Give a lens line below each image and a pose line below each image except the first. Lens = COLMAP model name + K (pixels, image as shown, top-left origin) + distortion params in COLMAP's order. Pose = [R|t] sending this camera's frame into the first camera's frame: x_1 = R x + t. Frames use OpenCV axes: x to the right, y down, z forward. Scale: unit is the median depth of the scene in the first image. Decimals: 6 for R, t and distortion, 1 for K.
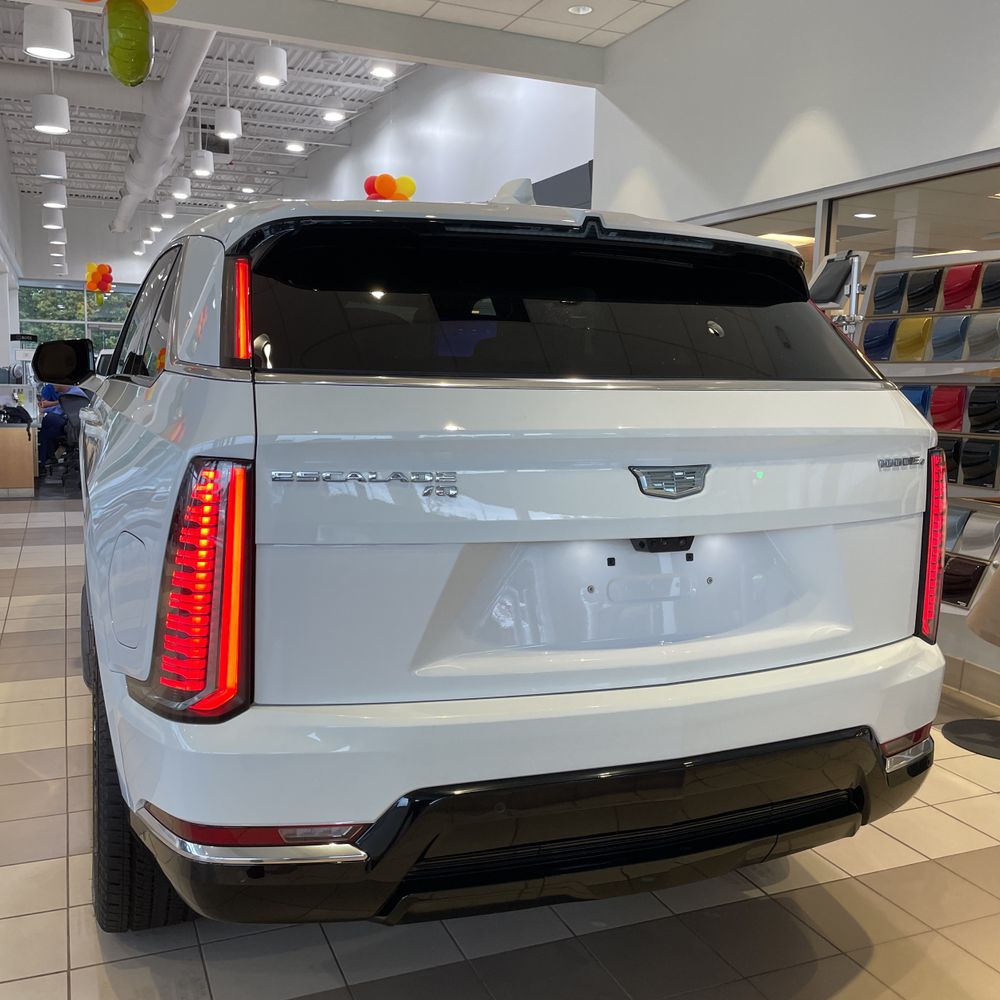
lens RADIAL K [[1005.4, 0, 507.5], [0, 1005.4, 495.5], [0, 0, 1]] dist [0.096380, -0.154573]
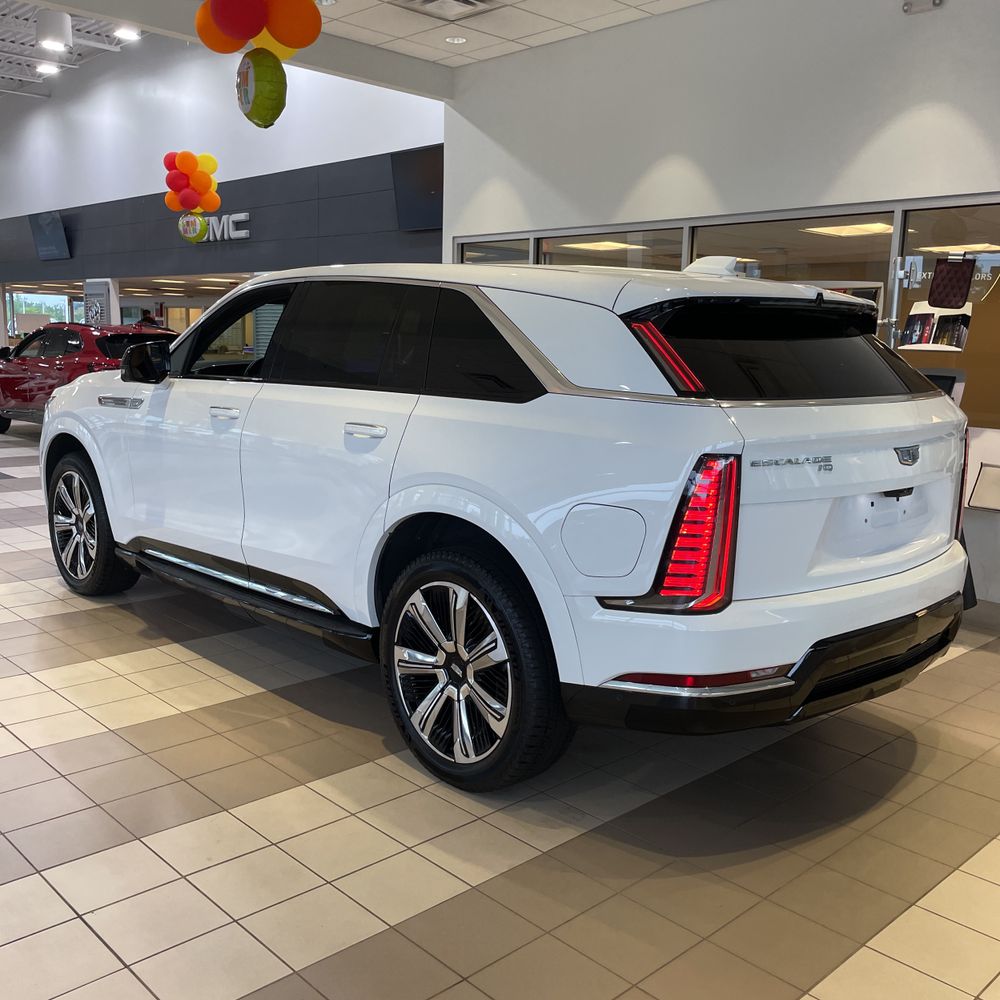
lens RADIAL K [[1005.4, 0, 507.5], [0, 1005.4, 495.5], [0, 0, 1]] dist [0.096380, -0.154573]
pose [[0.932773, -0.056401, 0.356025, -1.021366], [0.041480, 0.997917, 0.049414, -0.056176], [-0.358071, -0.031324, 0.933169, -0.360279]]
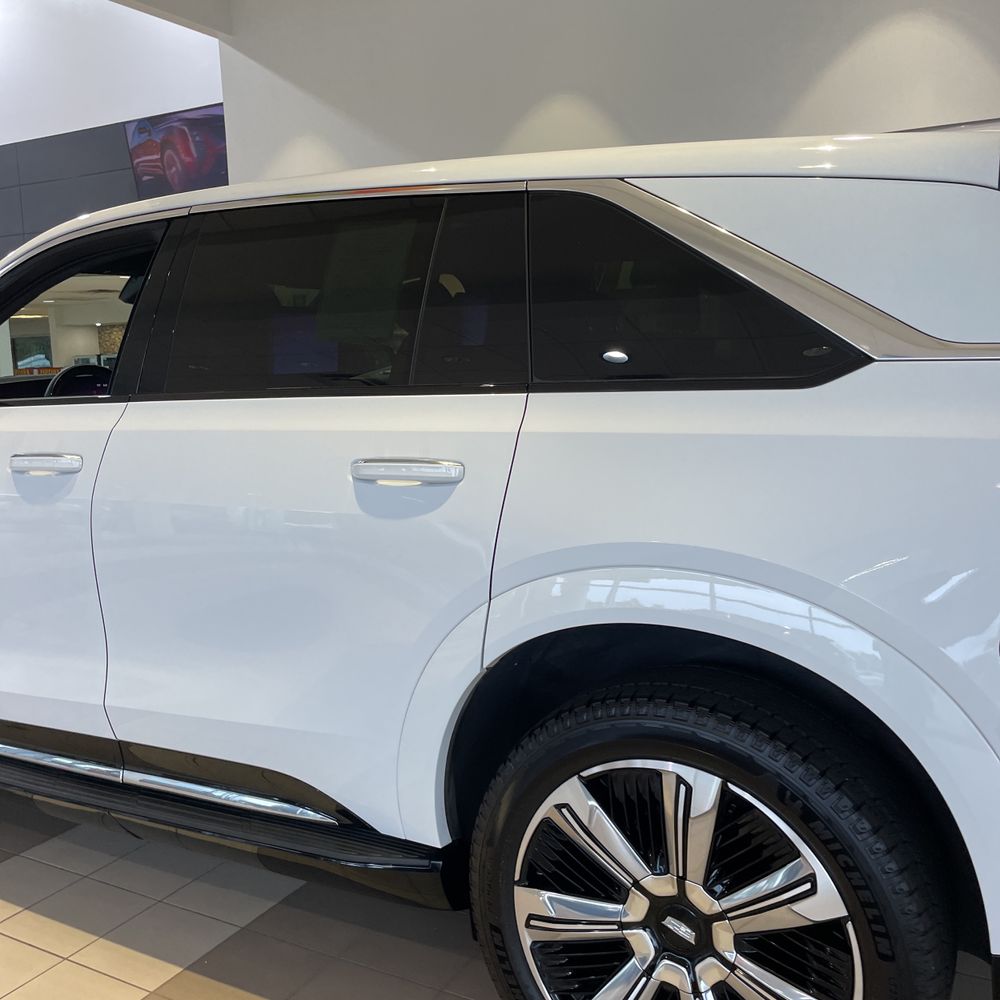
lens RADIAL K [[1005.4, 0, 507.5], [0, 1005.4, 495.5], [0, 0, 1]] dist [0.096380, -0.154573]
pose [[0.783118, -0.130349, 0.608059, -1.105189], [0.124629, 0.990845, 0.051896, -0.110515], [-0.609257, 0.035141, 0.792194, 0.665067]]
